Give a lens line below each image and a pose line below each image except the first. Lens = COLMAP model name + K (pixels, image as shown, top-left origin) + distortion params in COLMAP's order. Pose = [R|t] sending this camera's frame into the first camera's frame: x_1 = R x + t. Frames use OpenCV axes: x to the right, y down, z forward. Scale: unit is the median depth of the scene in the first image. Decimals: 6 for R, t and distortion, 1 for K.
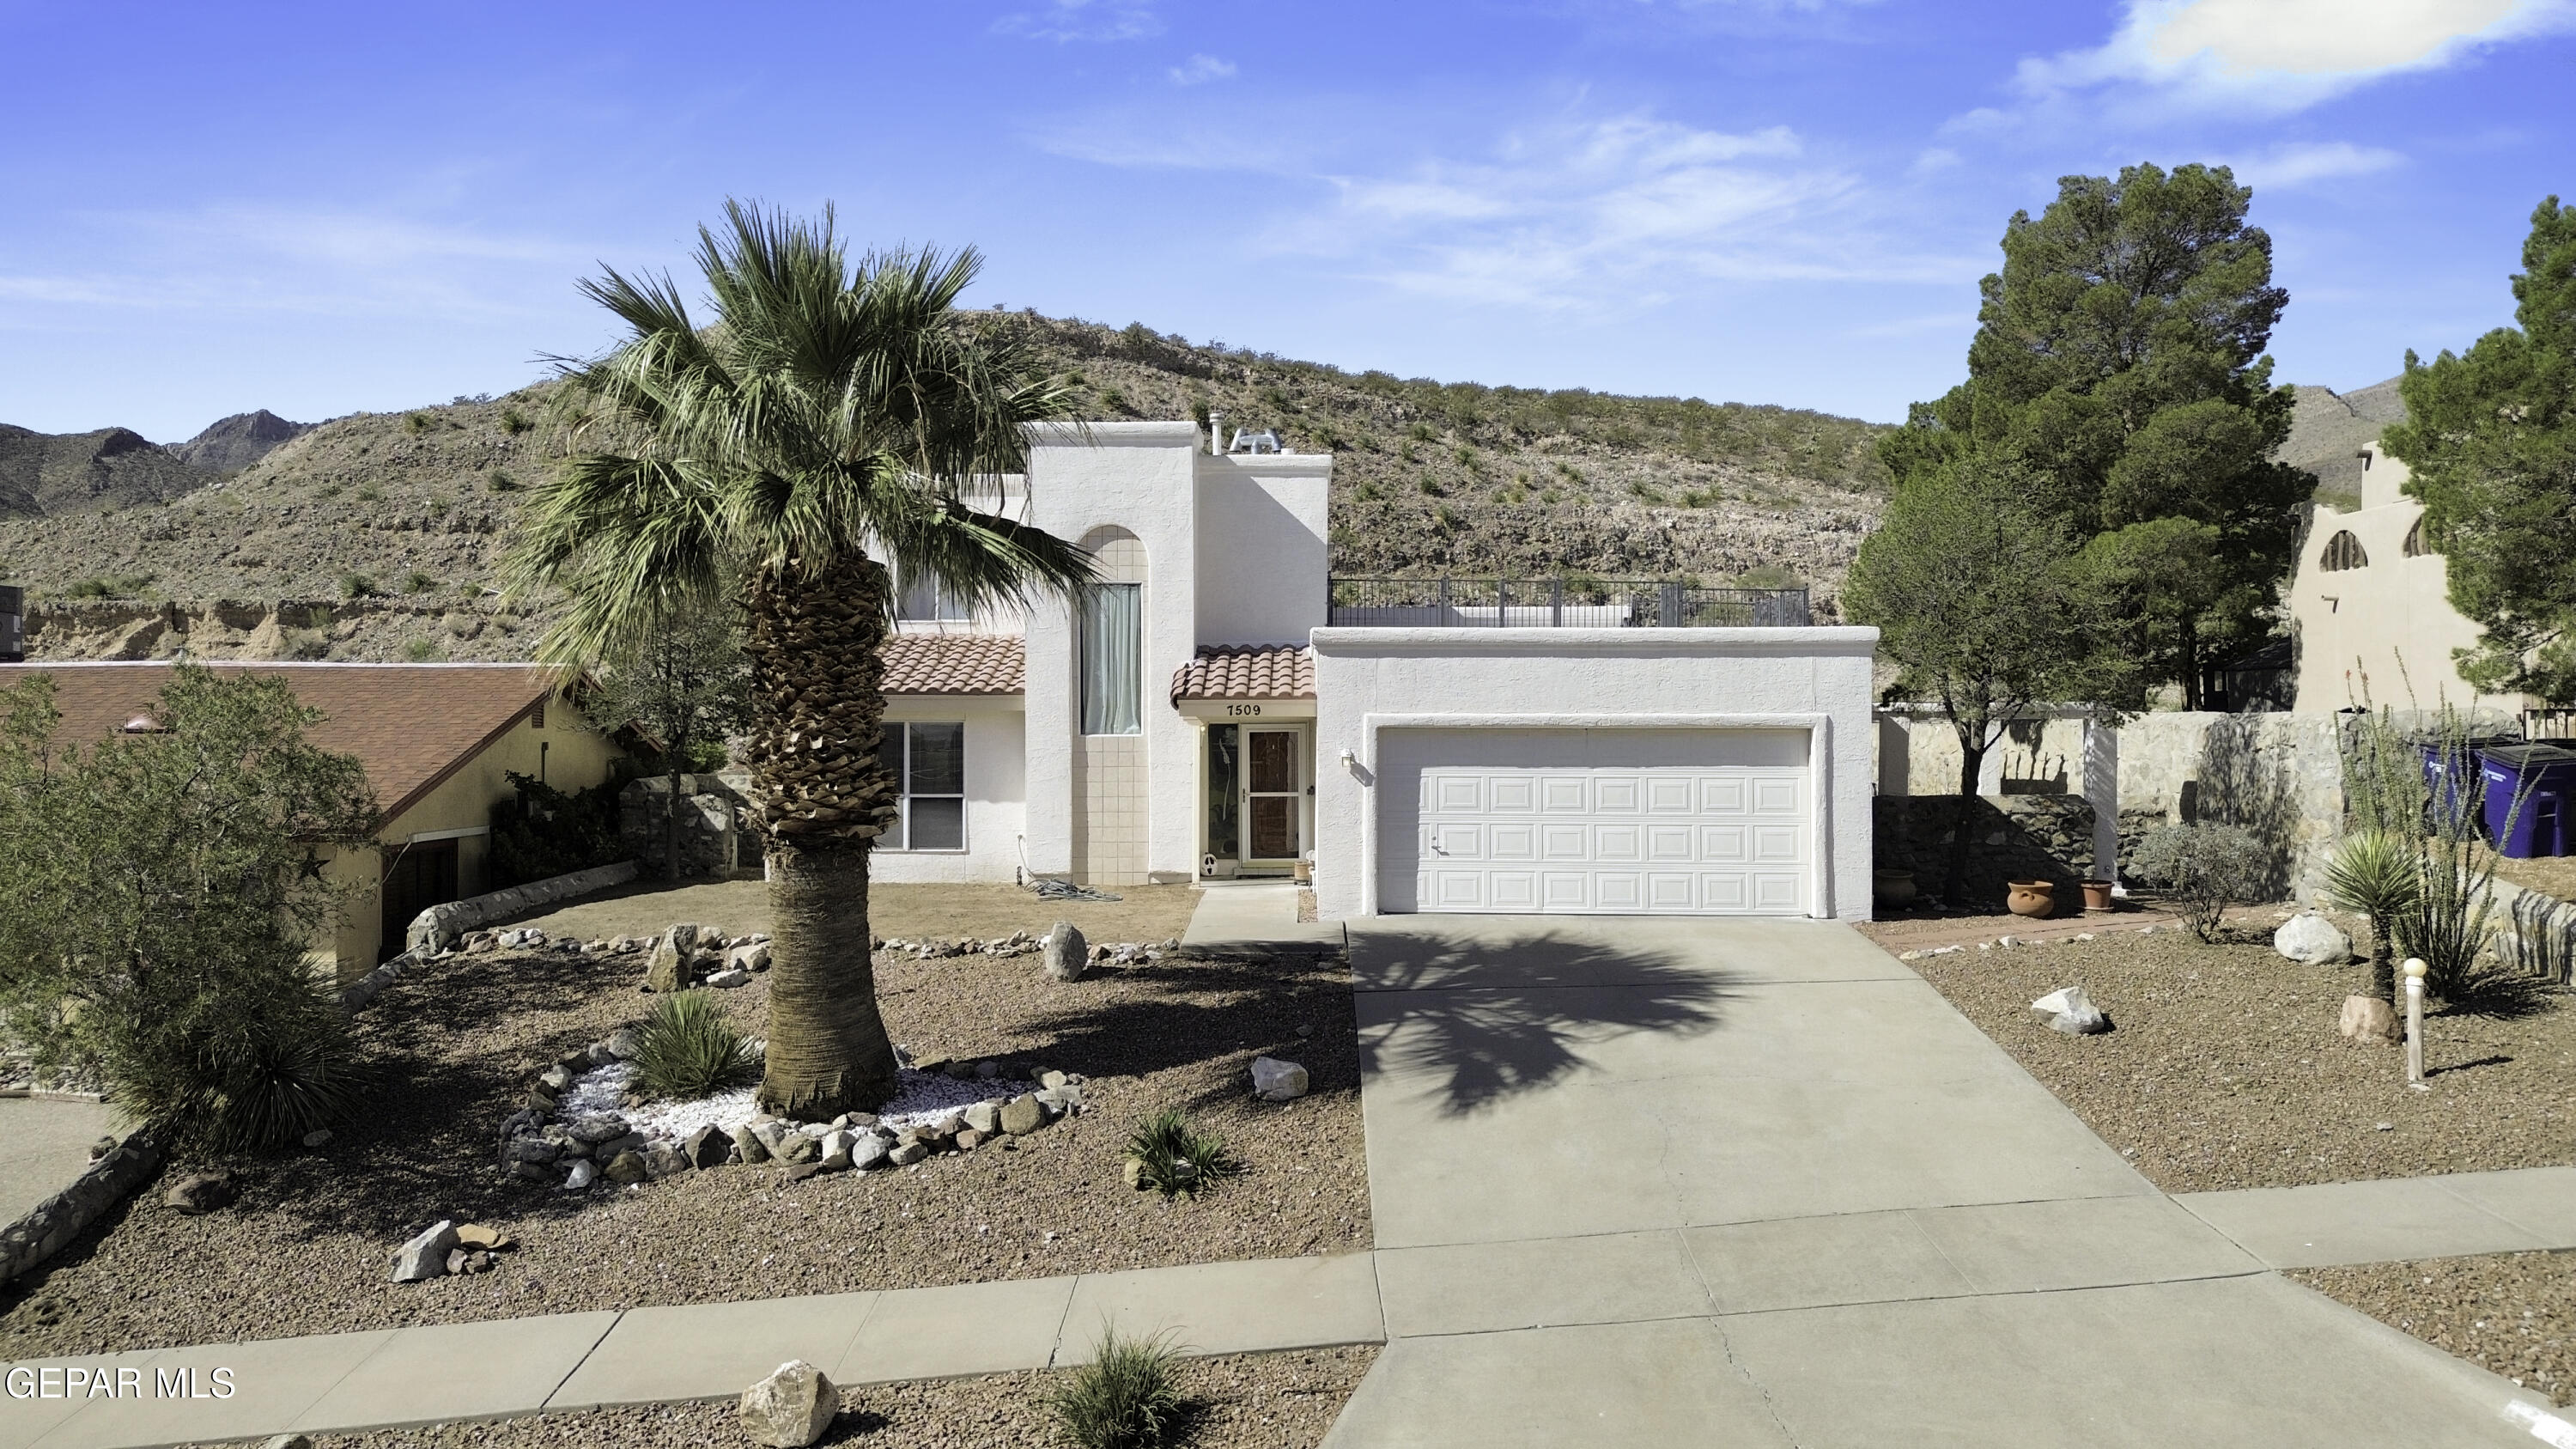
lens RADIAL K [[1817.8, 0, 1288.0], [0, 1817.8, 724.5], [0, 0, 1]] dist [0.063808, -0.055882]
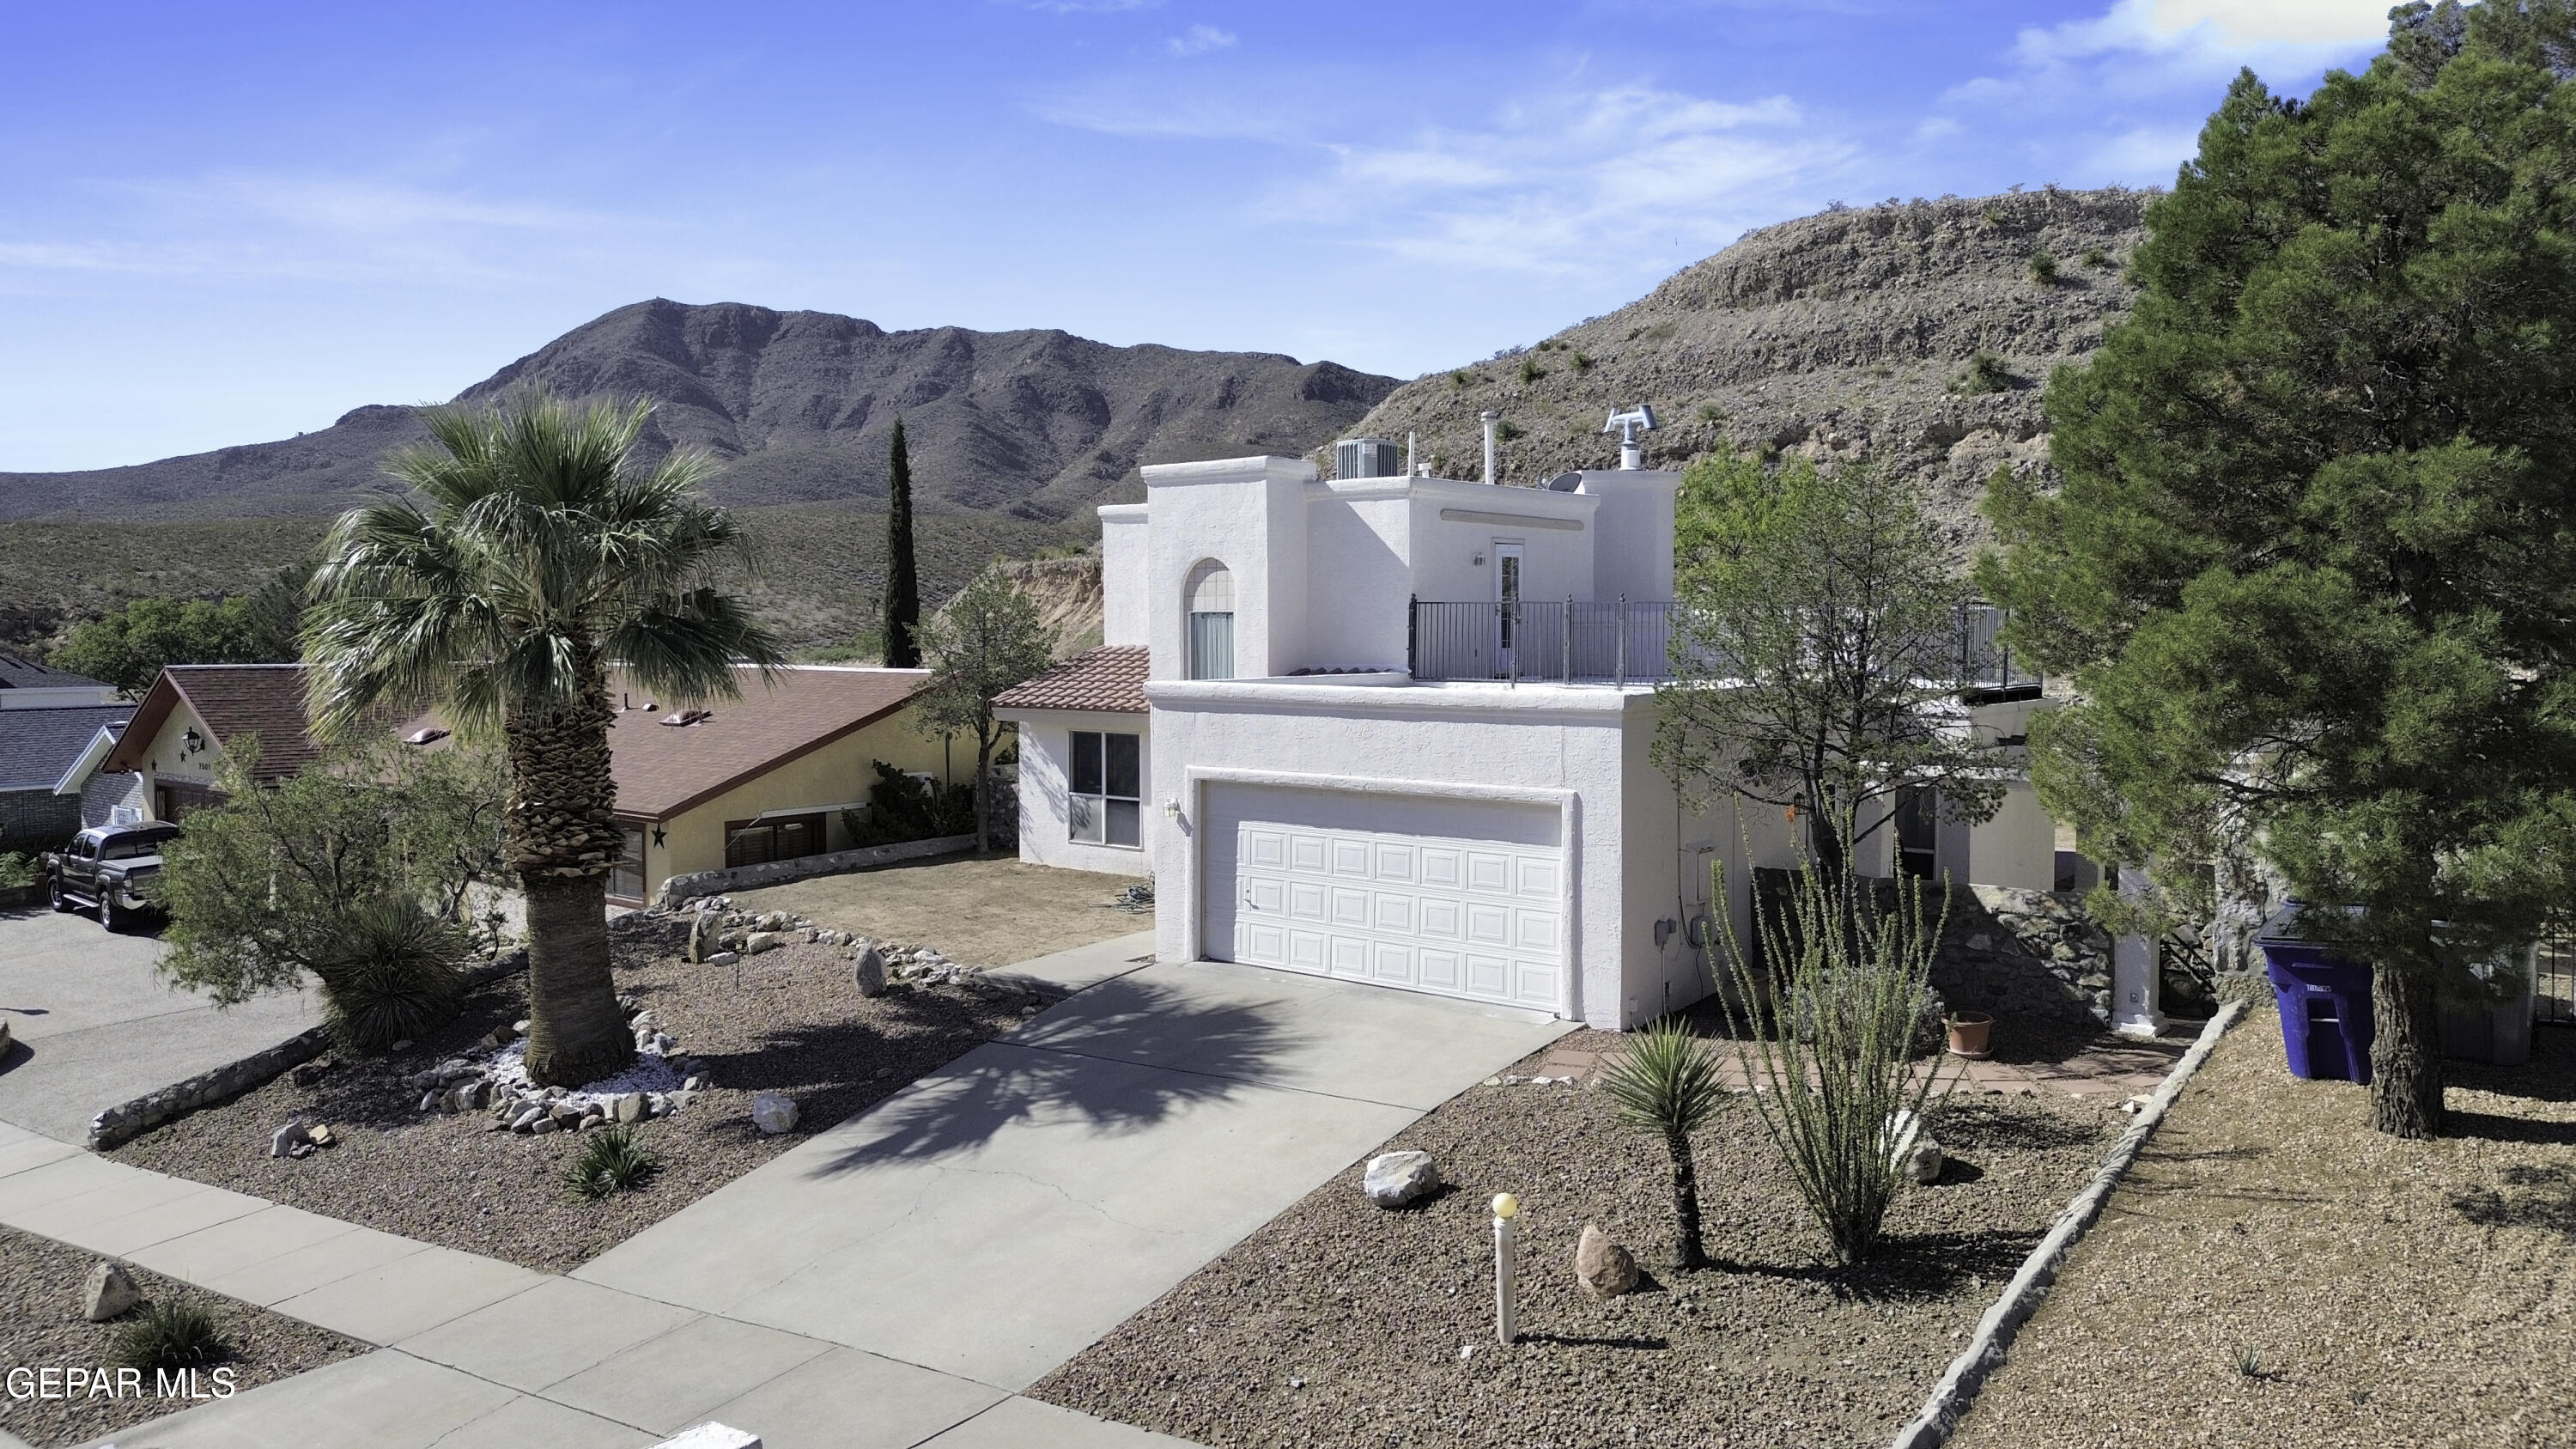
lens RADIAL K [[1817.8, 0, 1288.0], [0, 1817.8, 724.5], [0, 0, 1]] dist [0.063808, -0.055882]
pose [[0.784651, 0.032179, -0.619101, 0.638762], [0.004716, 0.998313, 0.057866, -0.078137], [0.619919, -0.048324, 0.783176, 0.202937]]
